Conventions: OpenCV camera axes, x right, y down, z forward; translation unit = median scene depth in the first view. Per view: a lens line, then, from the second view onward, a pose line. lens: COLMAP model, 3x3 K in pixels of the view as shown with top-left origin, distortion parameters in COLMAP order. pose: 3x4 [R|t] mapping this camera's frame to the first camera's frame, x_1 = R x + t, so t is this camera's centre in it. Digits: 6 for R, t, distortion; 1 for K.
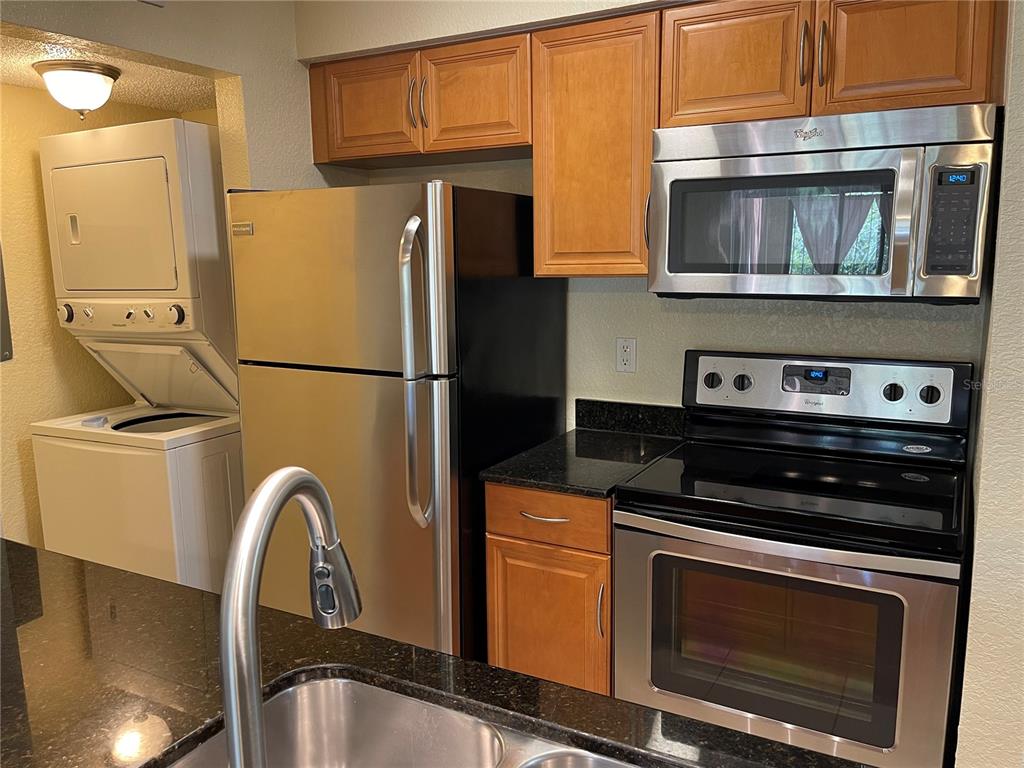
lens RADIAL K [[802.4, 0, 509.1], [0, 802.4, 383.9], [0, 0, 1]] dist [0.075545, -0.094755]
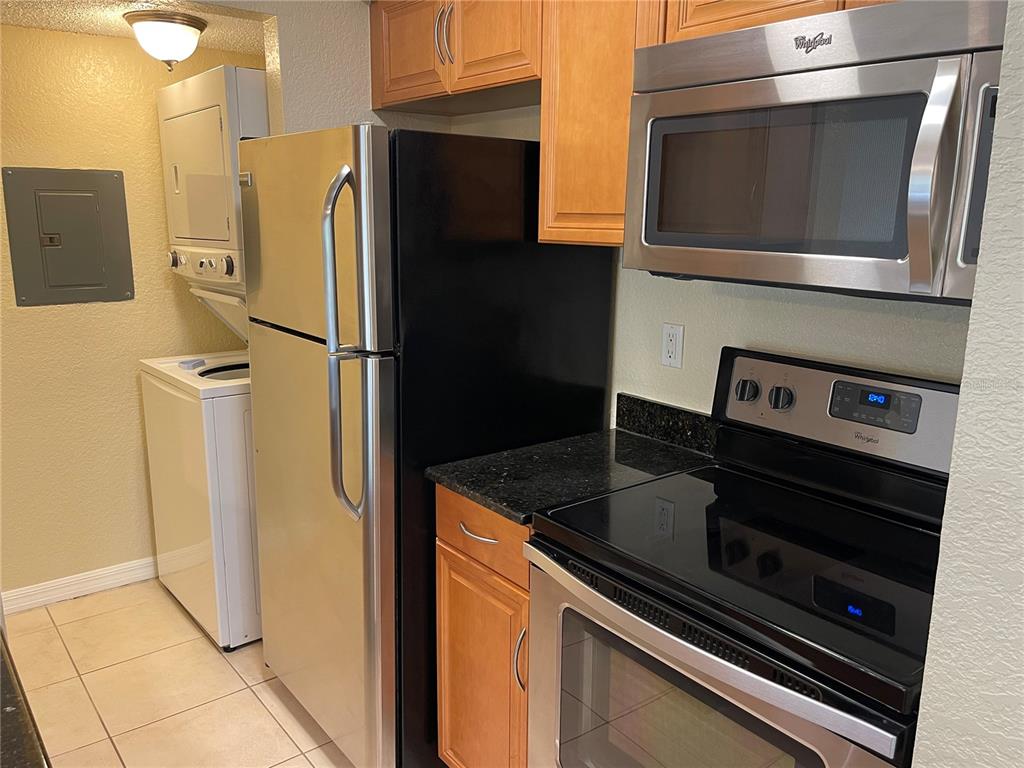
lens RADIAL K [[800.8, 0, 517.7], [0, 800.8, 386.3], [0, 0, 1]] dist [0.078690, -0.102530]
pose [[0.921832, 0.106876, -0.372564, 0.339393], [-0.086847, 0.993746, 0.070187, -0.042716], [0.377735, -0.032345, 0.925349, 0.226276]]
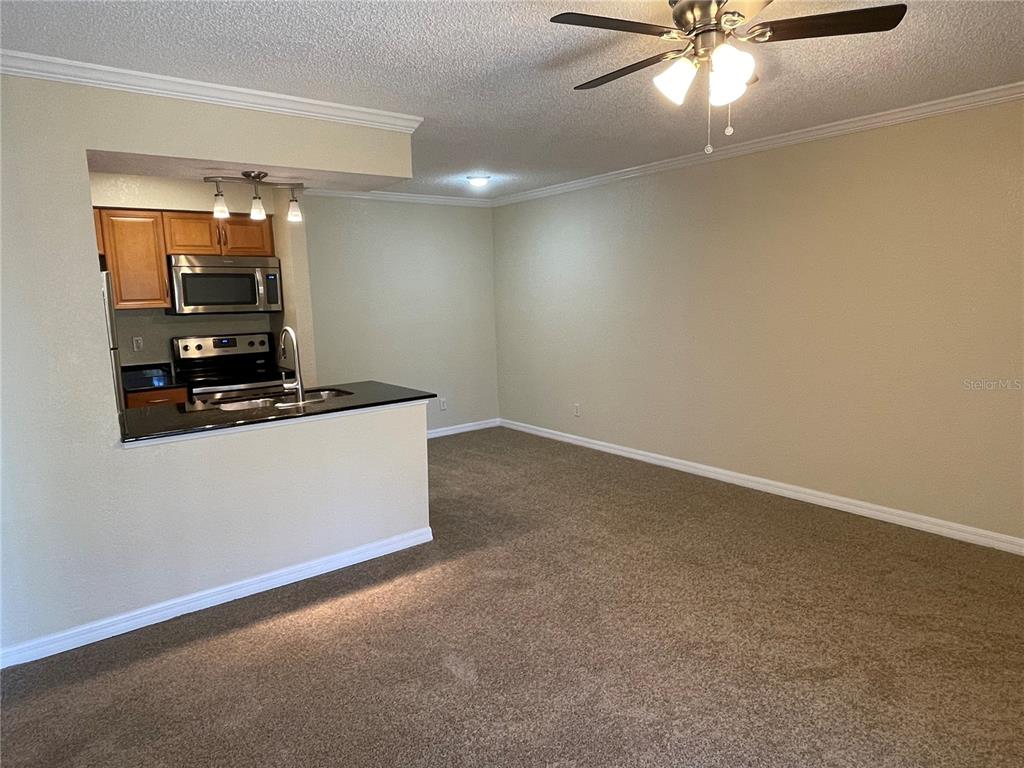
lens RADIAL K [[620.2, 0, 508.7], [0, 620.2, 385.3], [0, 0, 1]] dist [-0.001208, -0.001592]
pose [[0.398783, -0.130325, 0.907738, -1.177647], [0.164886, 0.983908, 0.068824, 0.149146], [-0.902100, 0.122227, 0.413855, -0.758945]]
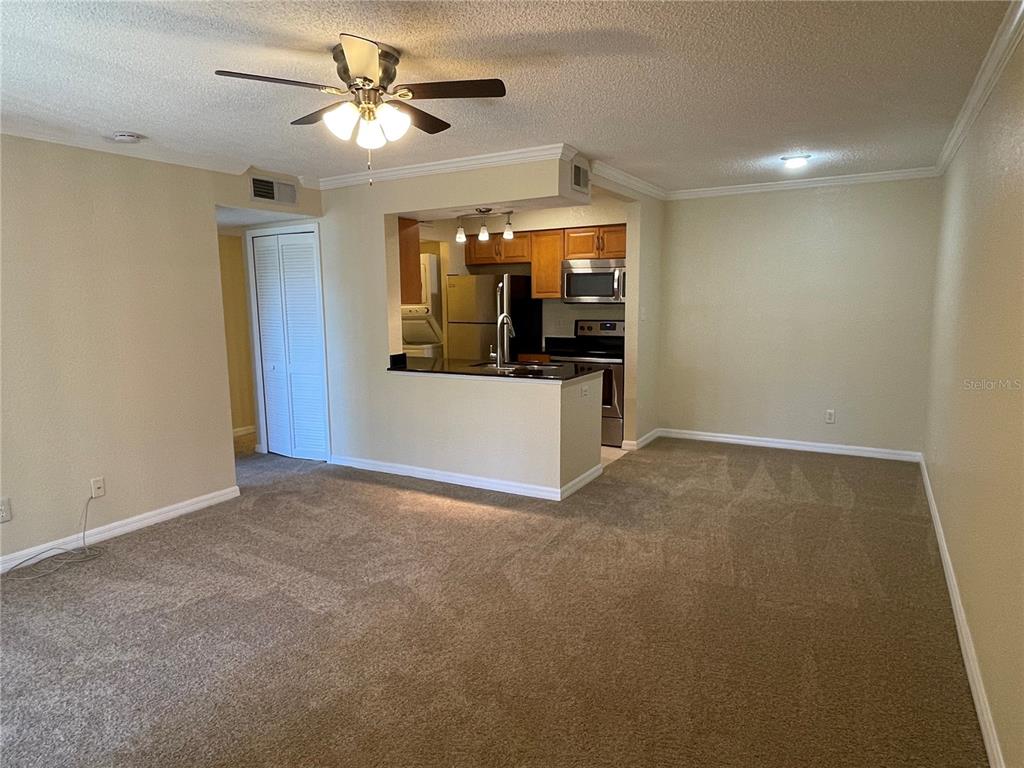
lens RADIAL K [[620.2, 0, 508.7], [0, 620.2, 385.3], [0, 0, 1]] dist [-0.001208, -0.001592]
pose [[0.999637, 0.004496, -0.026549, 0.004783], [-0.004973, 0.999827, -0.017944, 0.299508], [0.026463, 0.018069, 0.999486, -1.738534]]
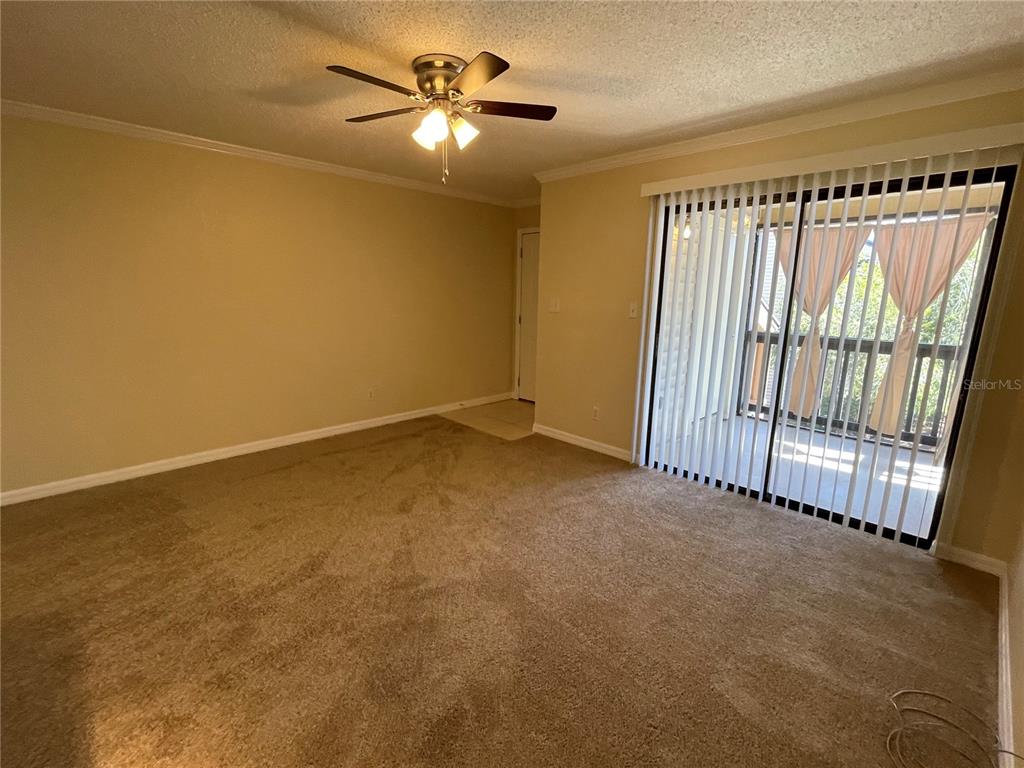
lens RADIAL K [[466.7, 0, 513.4], [0, 466.7, 385.9], [0, 0, 1]] dist [-0.000235, 0.000284]
pose [[-0.957404, -0.059228, 0.282611, -0.681917], [0.045489, 0.935579, 0.350176, 0.002144], [-0.285145, 0.348116, -0.893033, 0.256215]]
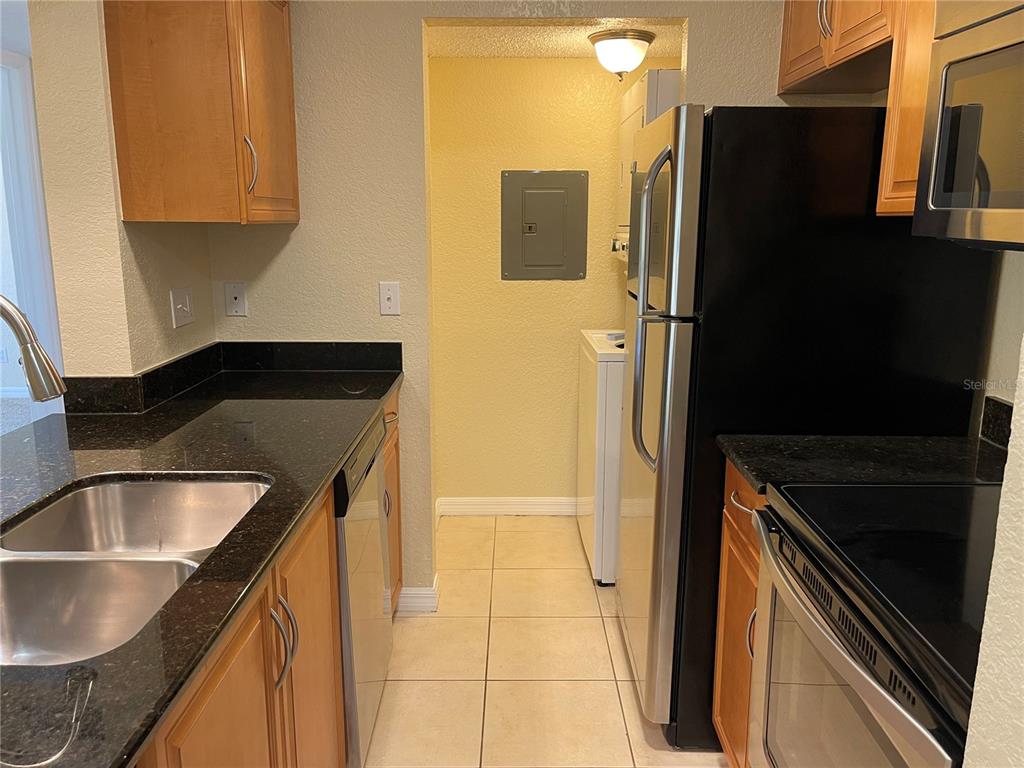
lens RADIAL K [[800.8, 0, 517.7], [0, 800.8, 386.3], [0, 0, 1]] dist [0.078690, -0.102530]
pose [[0.483257, 0.196579, -0.853123, 0.562595], [-0.151180, 0.978564, 0.139847, -0.031030], [0.862327, 0.061393, 0.502617, 0.332802]]
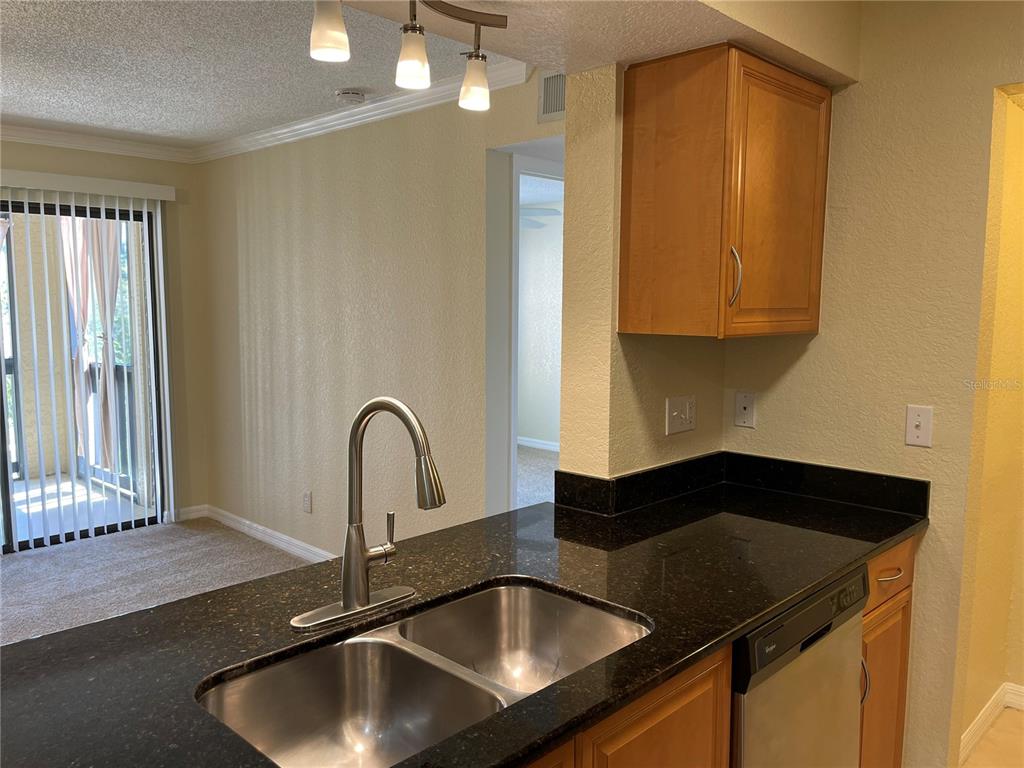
lens RADIAL K [[800.8, 0, 517.7], [0, 800.8, 386.3], [0, 0, 1]] dist [0.078690, -0.102530]
pose [[-0.259547, 0.118103, -0.958482, 0.486196], [-0.157687, 0.973991, 0.162714, -0.090032], [0.952770, 0.193372, -0.234174, 0.513171]]
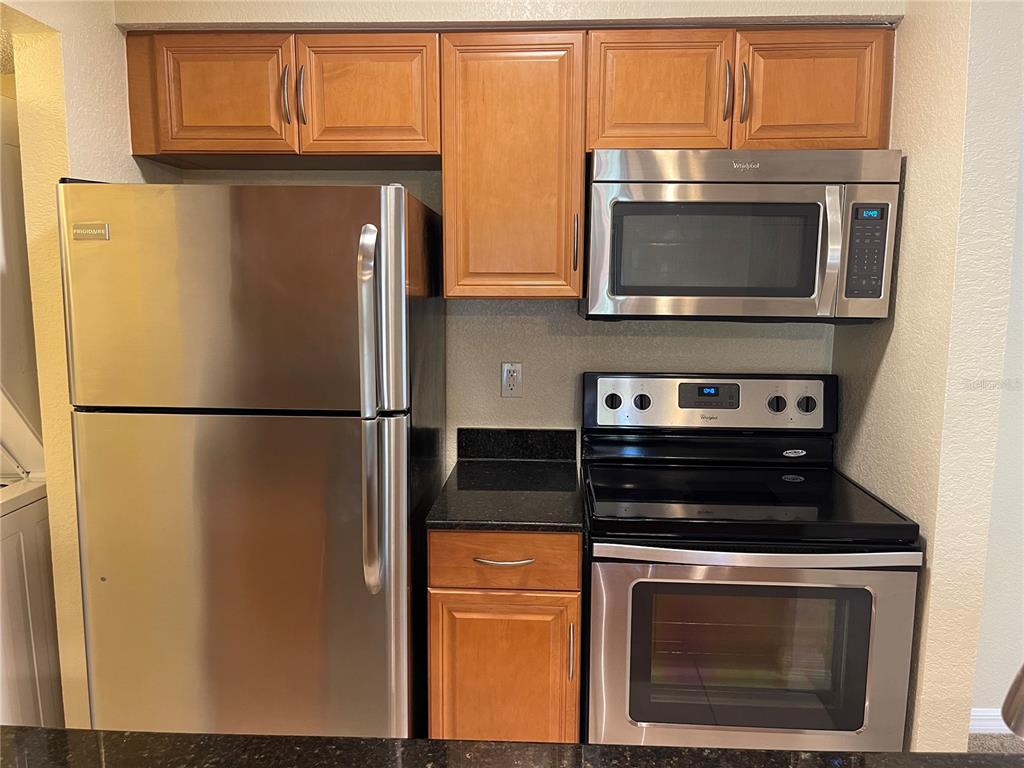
lens RADIAL K [[771.5, 0, 506.0], [0, 771.5, 383.4], [0, 0, 1]] dist [0.067908, -0.088855]
pose [[0.898541, -0.040601, 0.437008, -0.297730], [0.053590, 0.998411, -0.017428, -0.017363], [-0.435606, 0.039079, 0.899289, 0.184303]]
